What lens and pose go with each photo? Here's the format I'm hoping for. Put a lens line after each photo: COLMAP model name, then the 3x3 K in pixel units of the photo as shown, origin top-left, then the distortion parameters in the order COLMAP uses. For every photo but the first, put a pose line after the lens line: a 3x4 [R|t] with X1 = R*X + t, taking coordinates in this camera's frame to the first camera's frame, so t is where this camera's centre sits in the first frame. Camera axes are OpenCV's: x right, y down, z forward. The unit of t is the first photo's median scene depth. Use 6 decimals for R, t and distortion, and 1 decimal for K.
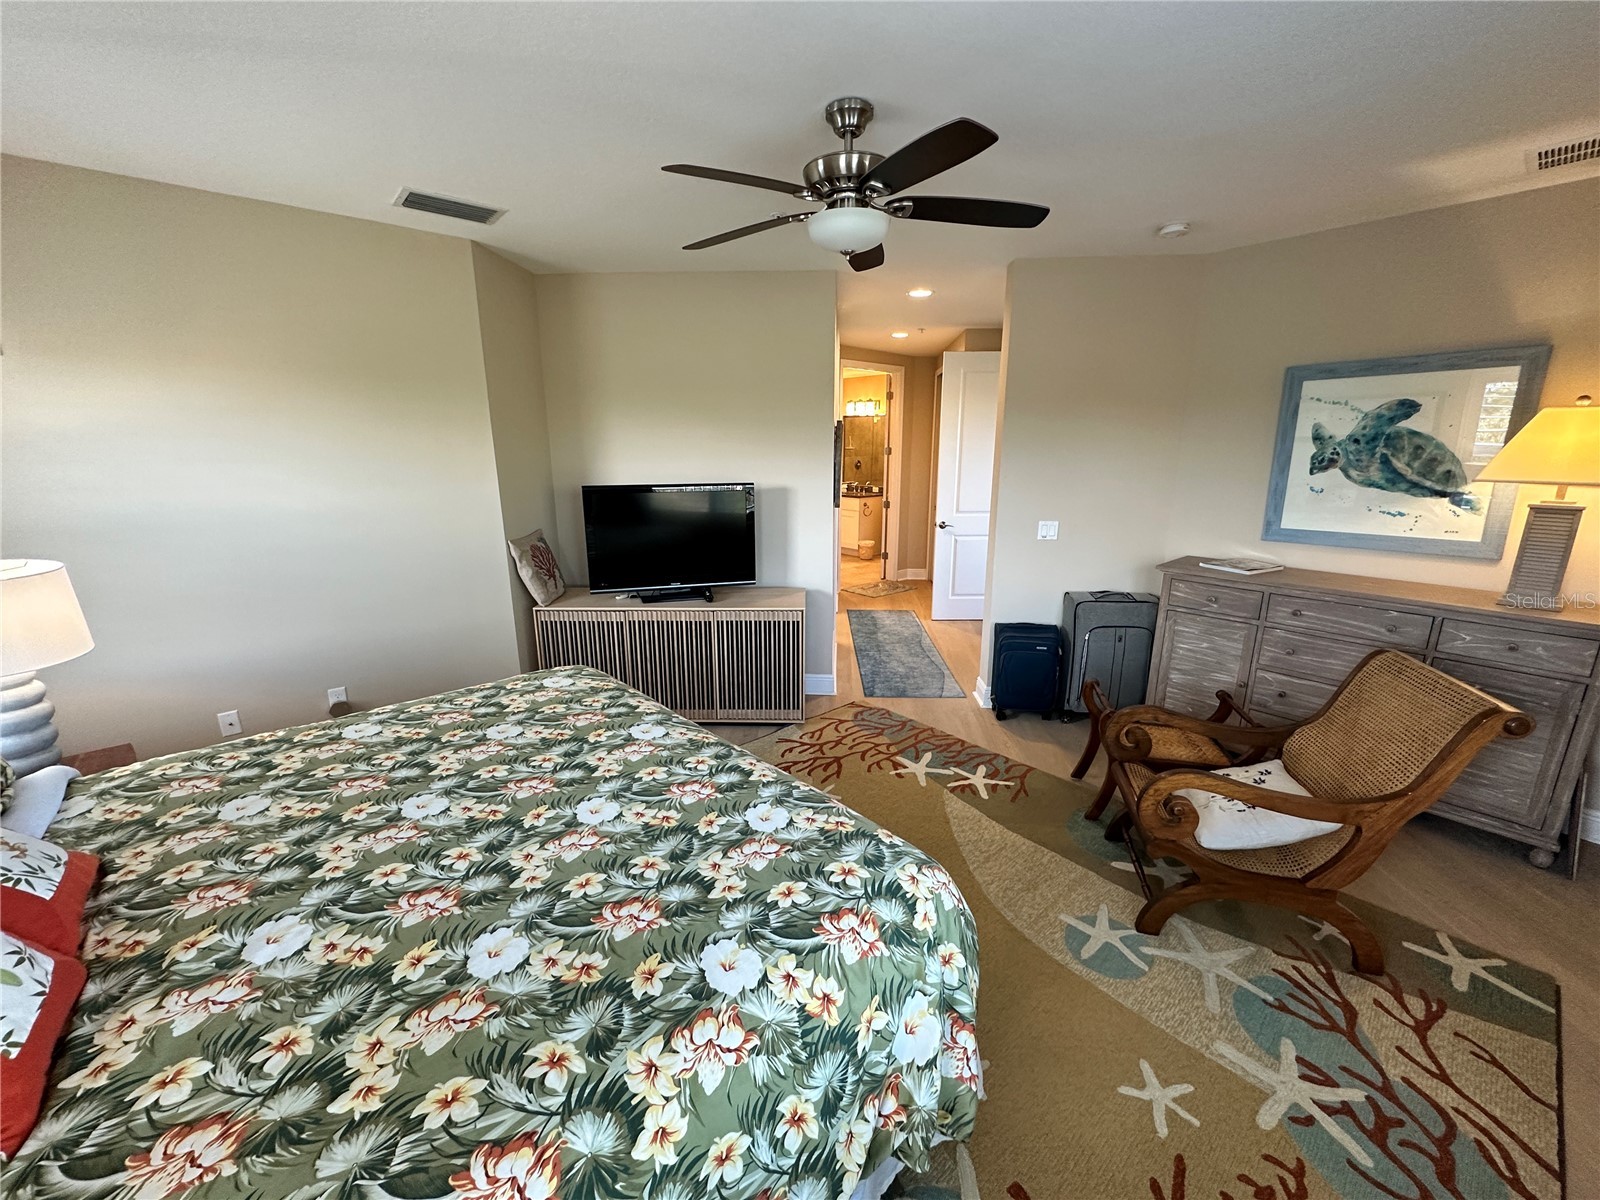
lens RADIAL K [[637.1, 0, 798.9], [0, 637.1, 599.0], [0, 0, 1]] dist [-0.002315, -0.000139]
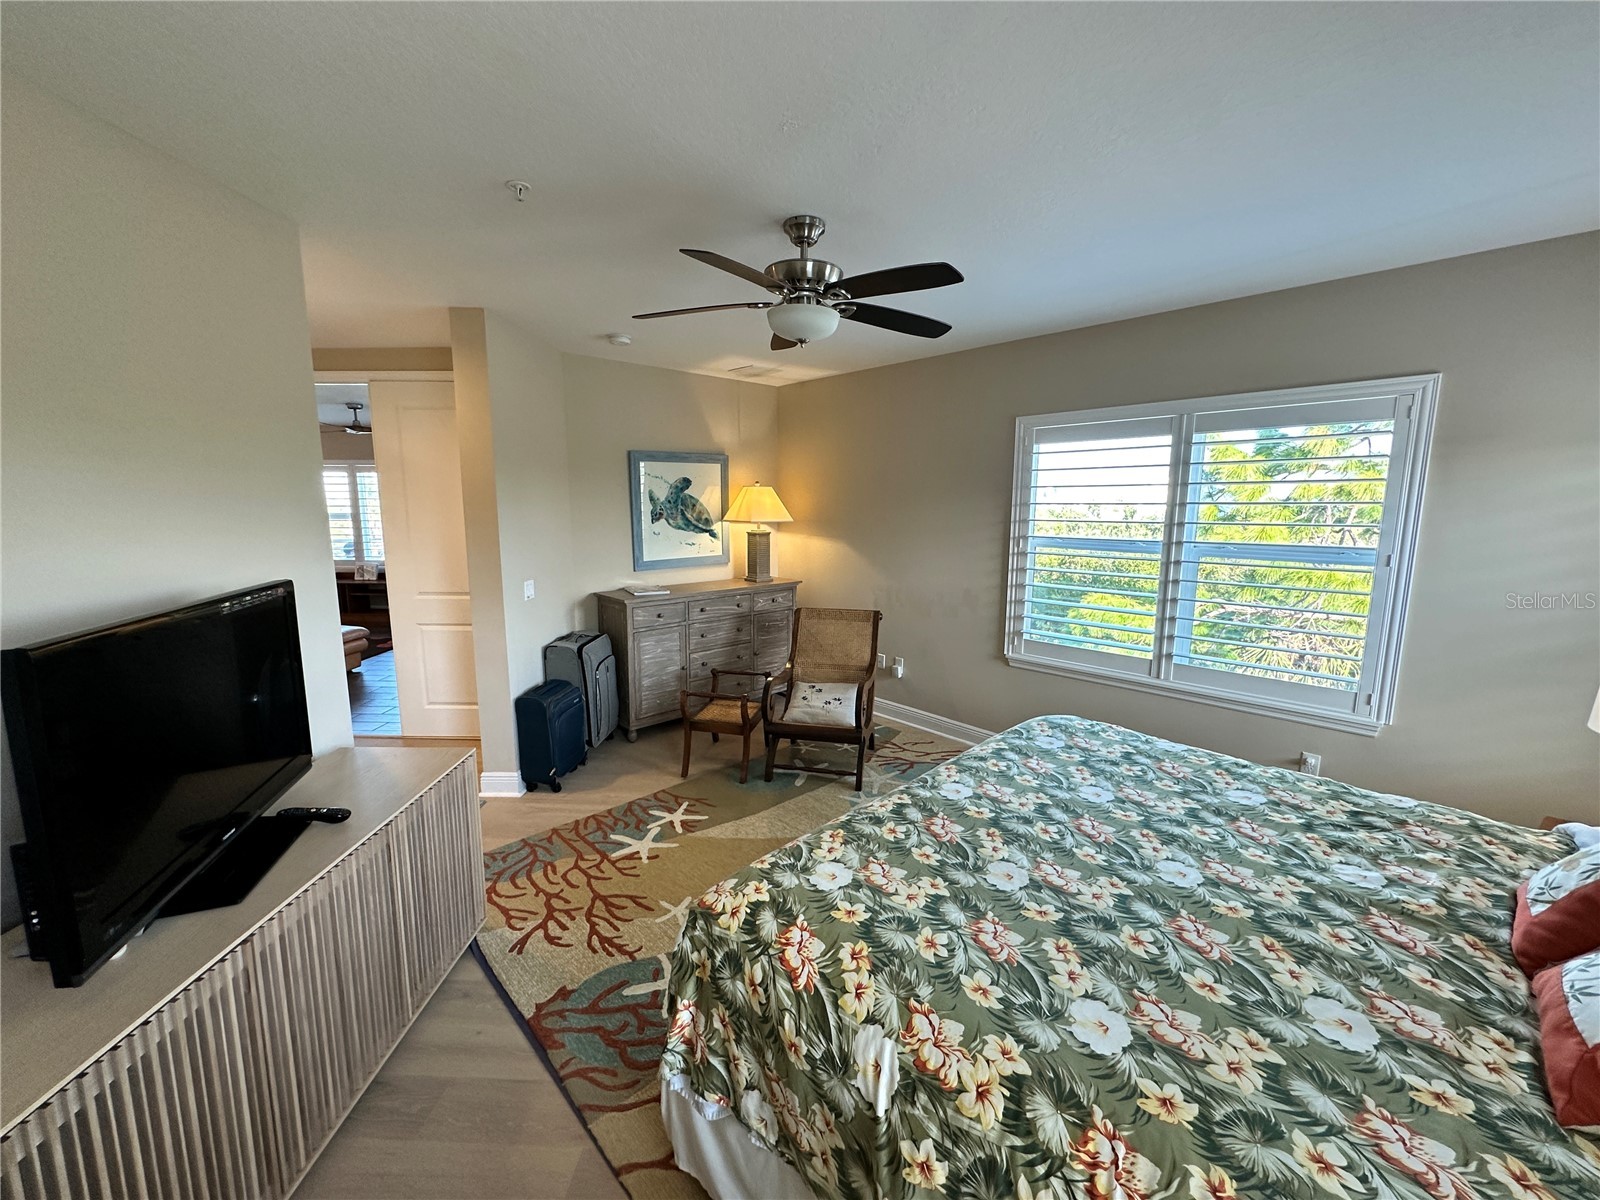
lens RADIAL K [[637.1, 0, 798.9], [0, 637.1, 599.0], [0, 0, 1]] dist [-0.002315, -0.000139]
pose [[-0.039399, -0.150126, 0.987881, -1.085031], [0.231944, 0.960271, 0.155181, -0.271465], [-0.971931, 0.235247, -0.003013, 1.086905]]
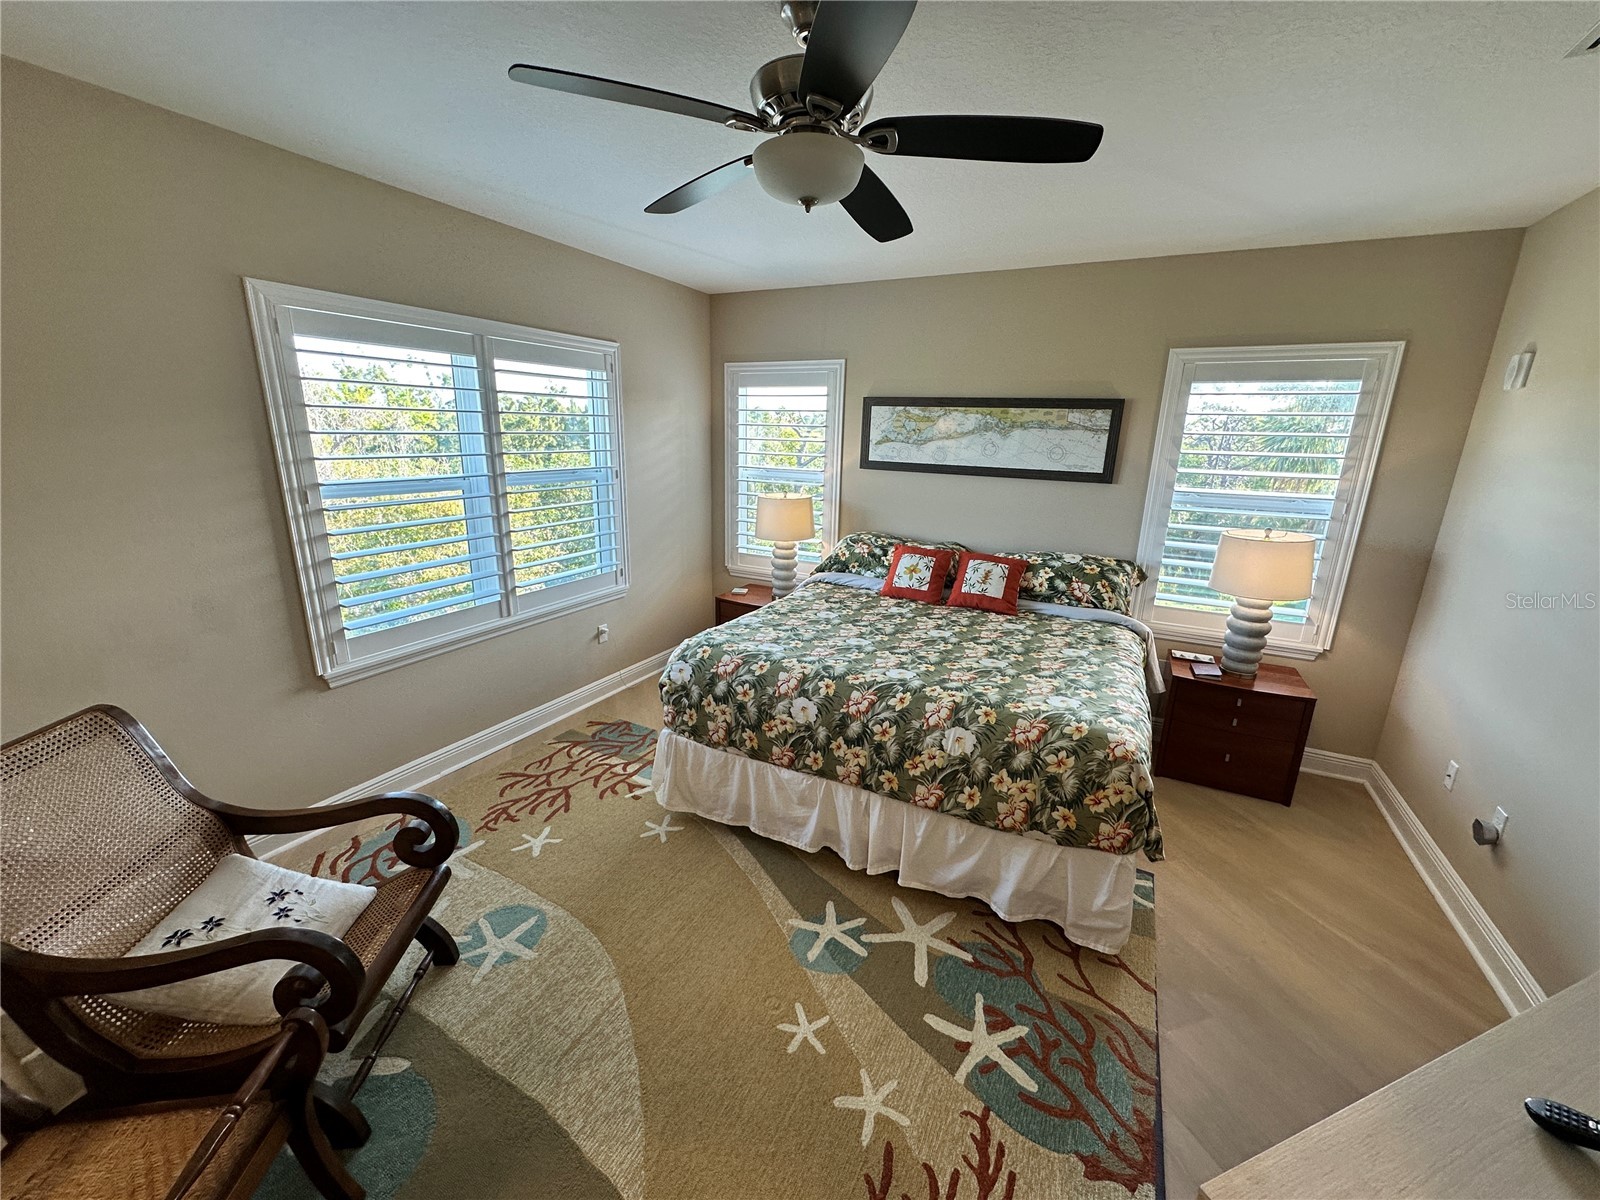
lens RADIAL K [[637.1, 0, 798.9], [0, 637.1, 599.0], [0, 0, 1]] dist [-0.002315, -0.000139]
pose [[-0.929027, 0.070799, -0.363175, 0.390463], [-0.113505, 0.879671, 0.461840, -0.468415], [0.352173, 0.470284, -0.809202, 1.771766]]
